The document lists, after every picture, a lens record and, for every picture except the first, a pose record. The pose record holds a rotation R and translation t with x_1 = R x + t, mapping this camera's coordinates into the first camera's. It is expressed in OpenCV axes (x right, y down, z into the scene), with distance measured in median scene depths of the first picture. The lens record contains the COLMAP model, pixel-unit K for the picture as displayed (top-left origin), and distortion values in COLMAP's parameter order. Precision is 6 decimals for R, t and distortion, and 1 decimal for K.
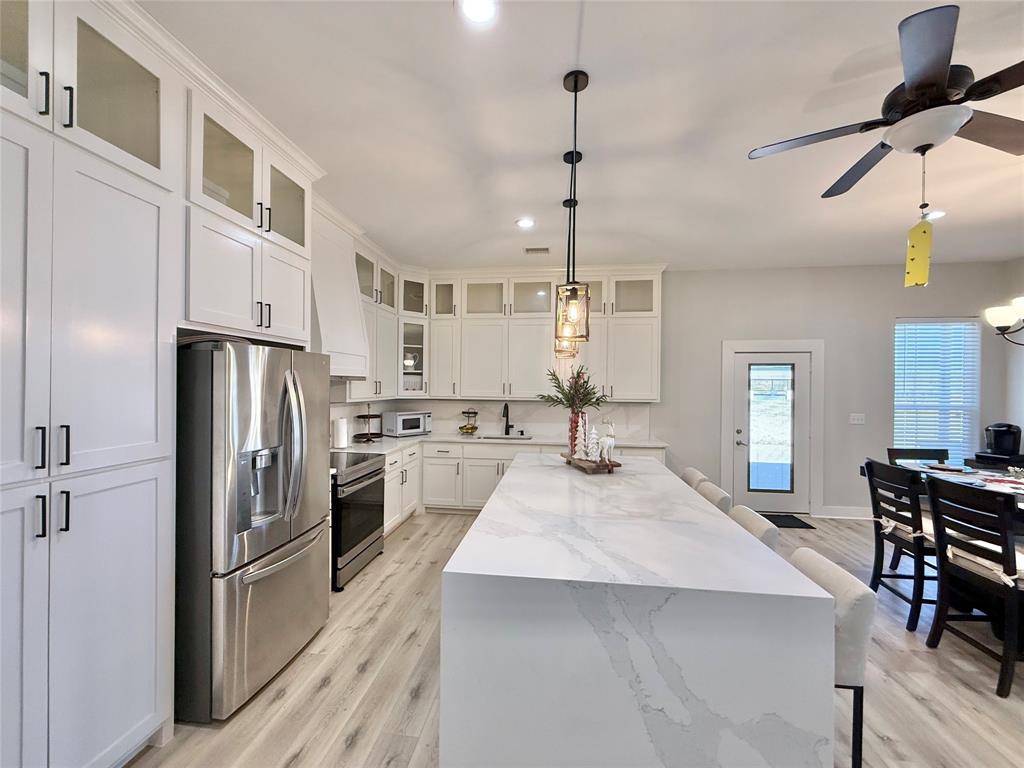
lens RADIAL K [[409.4, 0, 511.3], [0, 409.4, 388.1], [0, 0, 1]] dist [0.000406, -0.000015]
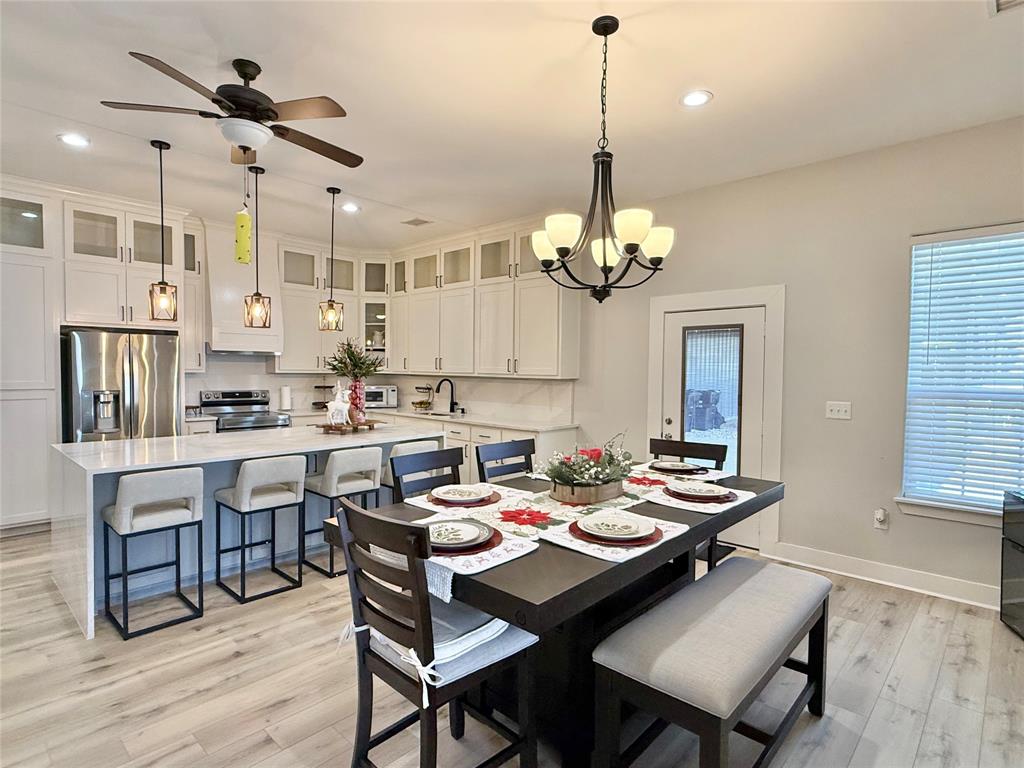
lens RADIAL K [[548.7, 0, 515.8], [0, 548.7, 387.8], [0, 0, 1]] dist [-0.000151, 0.000645]
pose [[0.809333, 0.022148, -0.586932, 0.930429], [-0.008808, 0.999634, 0.025576, 0.024788], [0.587284, -0.015530, 0.809232, 0.053284]]
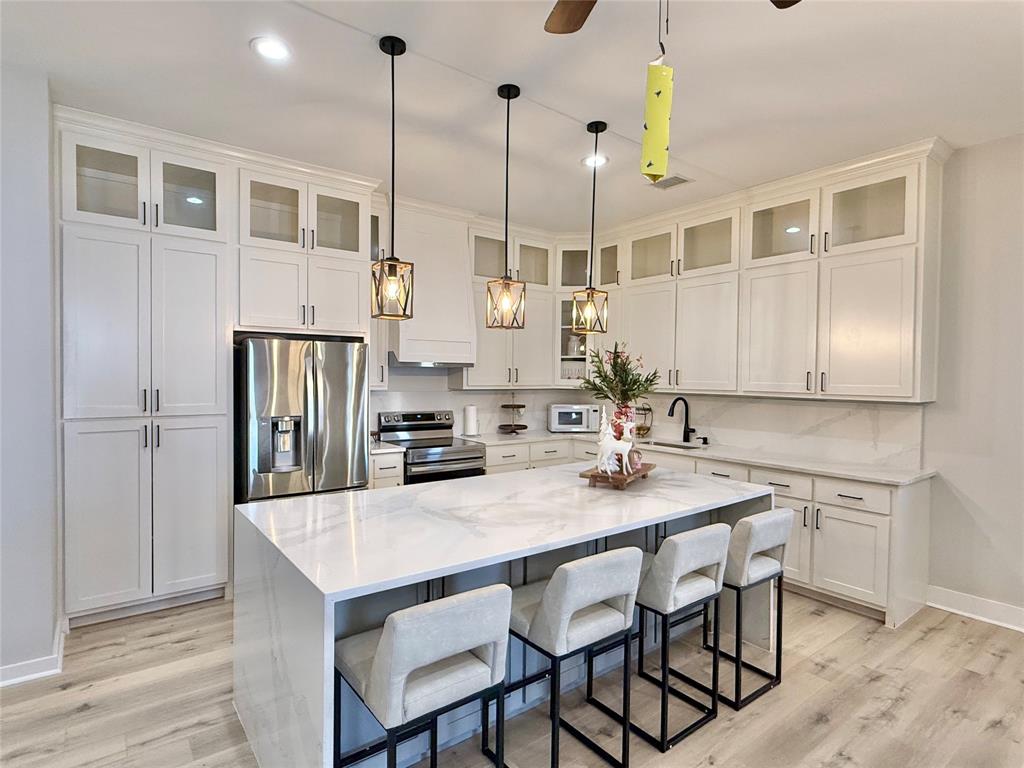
lens RADIAL K [[548.7, 0, 511.4], [0, 548.7, 387.8], [0, 0, 1]] dist [-0.000151, 0.000645]
pose [[0.697115, 0.014134, -0.716820, 0.500240], [-0.008272, 0.999898, 0.011670, 0.011461], [0.716912, -0.002206, 0.697160, 0.119230]]
